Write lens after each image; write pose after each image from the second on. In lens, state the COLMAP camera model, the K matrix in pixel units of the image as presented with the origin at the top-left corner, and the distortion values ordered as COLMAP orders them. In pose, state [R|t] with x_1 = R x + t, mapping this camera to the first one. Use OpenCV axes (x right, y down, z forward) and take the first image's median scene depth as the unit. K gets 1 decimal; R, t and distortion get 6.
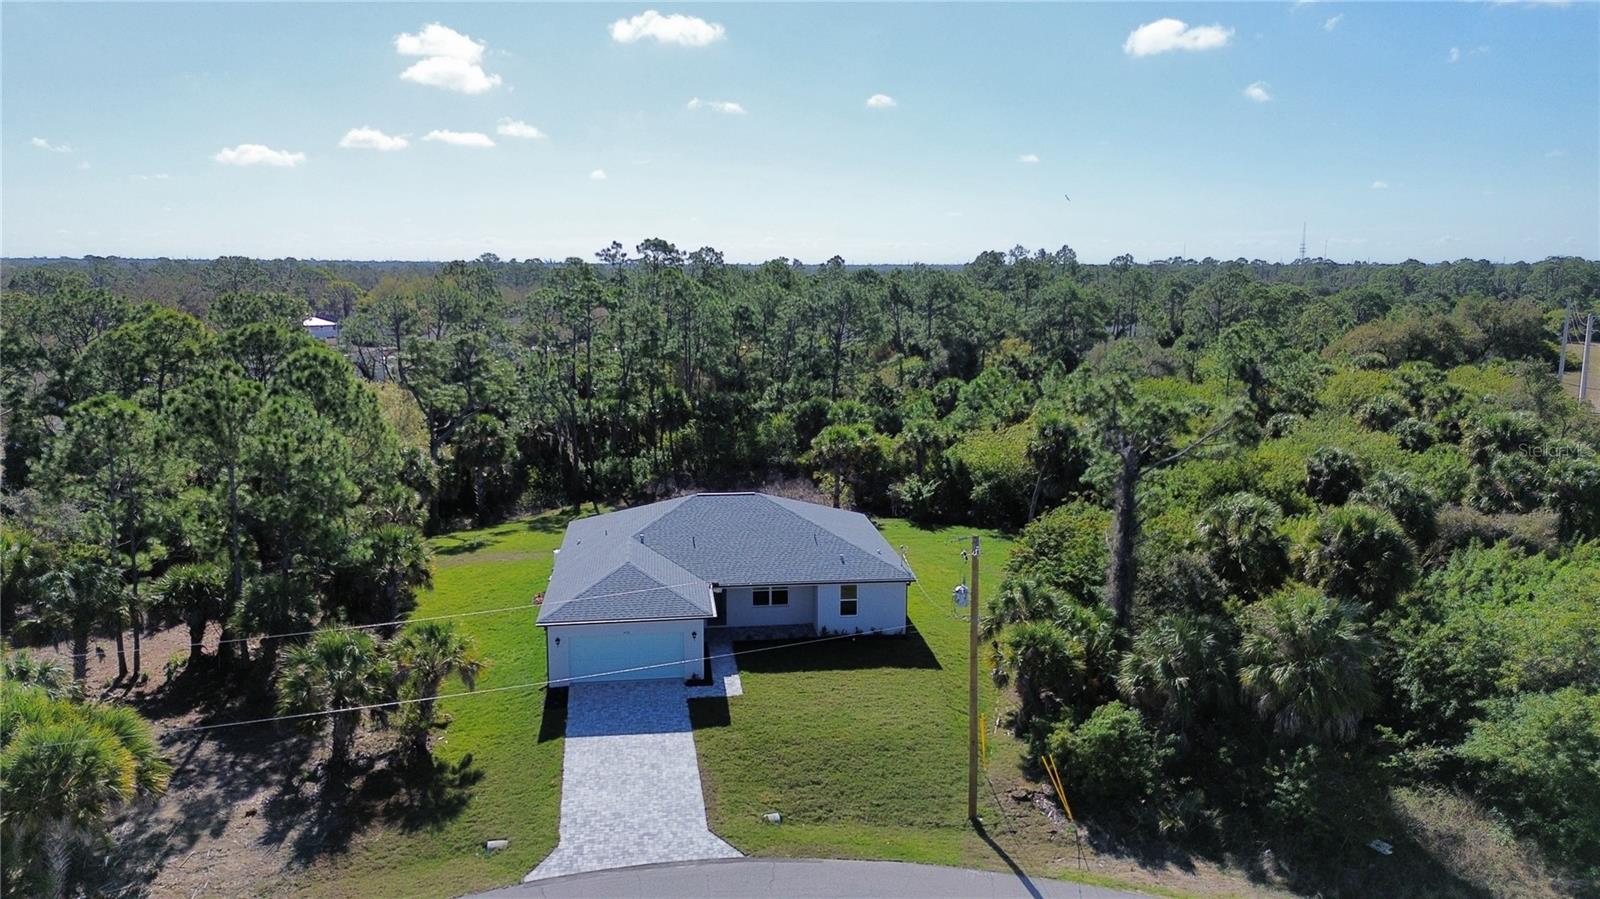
lens RADIAL K [[1102.0, 0, 800.0], [0, 1102.0, 449.5], [0, 0, 1]] dist [0.092223, -0.089533]
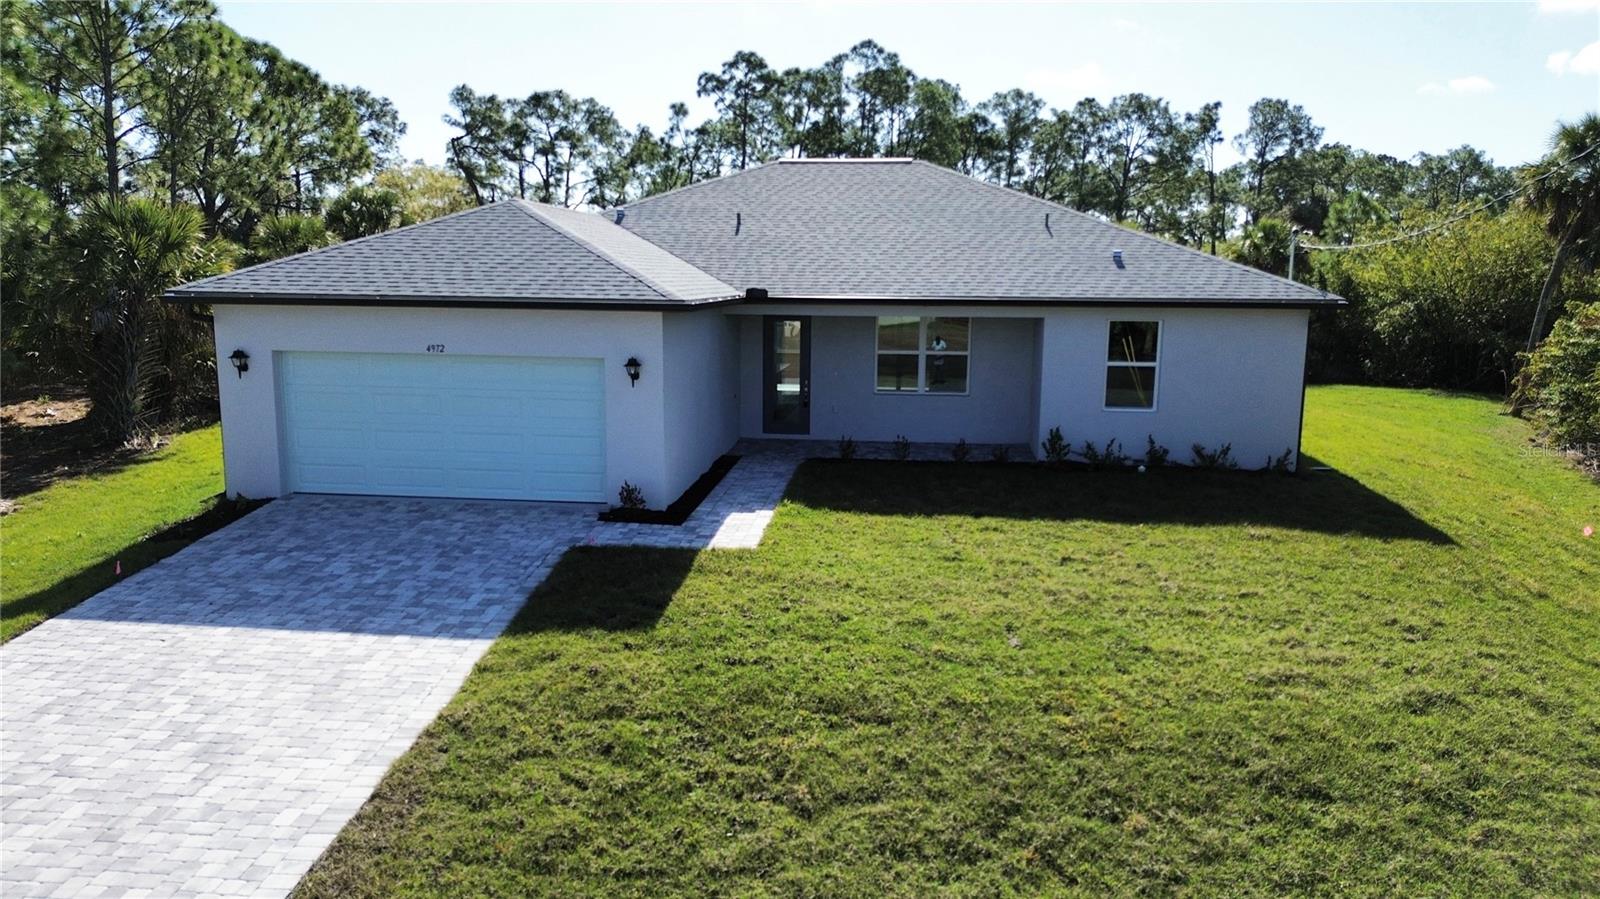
lens RADIAL K [[1102.0, 0, 800.0], [0, 1102.0, 449.5], [0, 0, 1]] dist [0.092223, -0.089533]
pose [[0.970588, 0.040375, -0.237335, 0.033911], [-0.042667, 0.999079, -0.004525, 0.215954], [0.236934, 0.014518, 0.971417, 0.789096]]
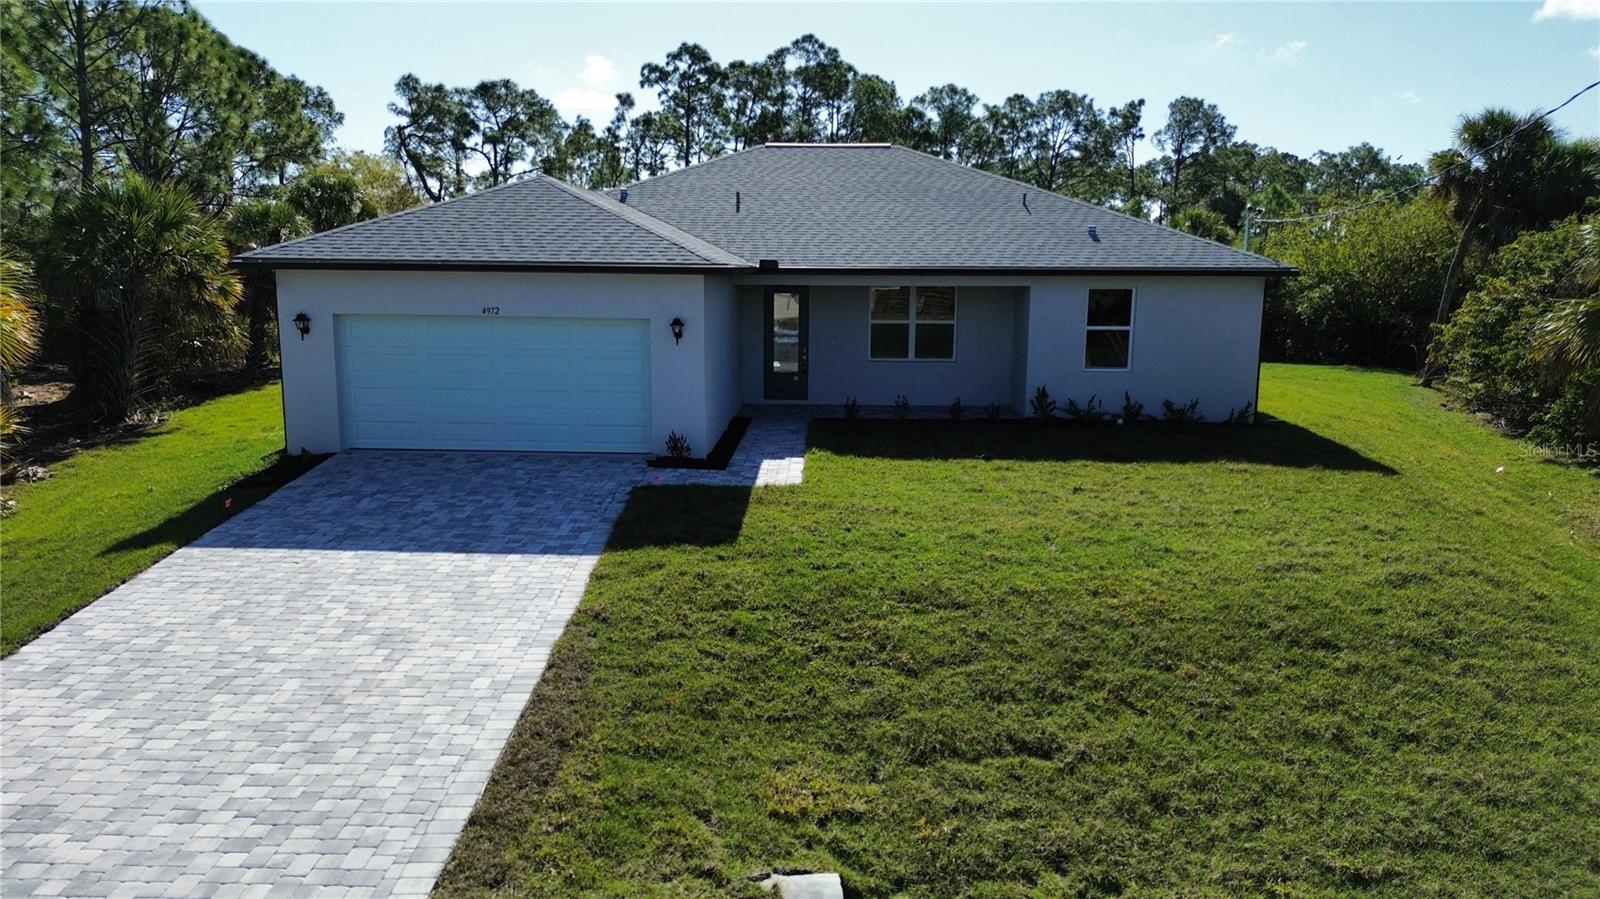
lens RADIAL K [[1102.0, 0, 800.0], [0, 1102.0, 449.5], [0, 0, 1]] dist [0.092223, -0.089533]
pose [[0.985427, 0.027911, -0.167793, 0.004047], [-0.029027, 0.999570, -0.004201, 0.234499], [0.167603, 0.009010, 0.985813, 0.744498]]
